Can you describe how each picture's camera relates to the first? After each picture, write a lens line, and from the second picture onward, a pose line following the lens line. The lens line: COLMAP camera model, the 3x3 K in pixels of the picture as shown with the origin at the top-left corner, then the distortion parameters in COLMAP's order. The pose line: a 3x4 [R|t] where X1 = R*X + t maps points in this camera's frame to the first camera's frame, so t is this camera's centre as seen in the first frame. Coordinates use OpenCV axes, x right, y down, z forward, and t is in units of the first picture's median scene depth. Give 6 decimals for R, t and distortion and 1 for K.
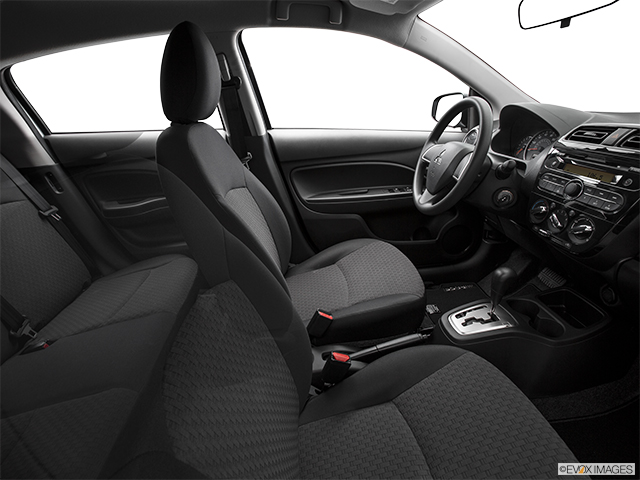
lens RADIAL K [[340.7, 0, 325.4], [0, 340.7, 243.0], [0, 0, 1]] dist [0.005576, 0.001600]
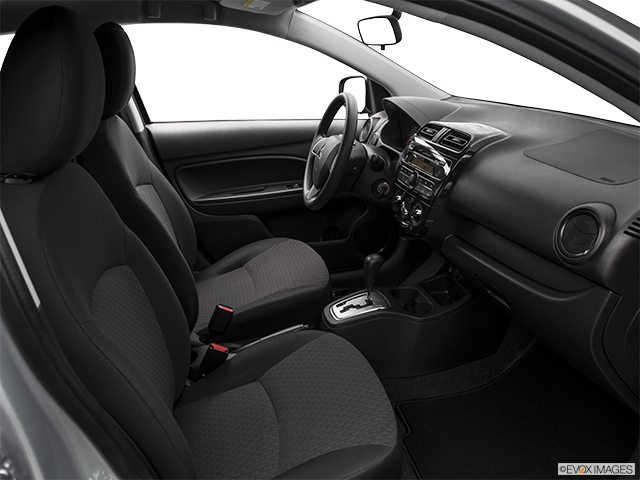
lens RADIAL K [[512.9, 0, 317.9], [0, 512.9, 238.3], [0, 0, 1]] dist [-0.024298, -0.014189]
pose [[0.991583, -0.056902, 0.116297, 0.123926], [0.063083, 0.996746, -0.050170, 0.067607], [-0.113064, 0.057084, 0.991947, -0.422223]]
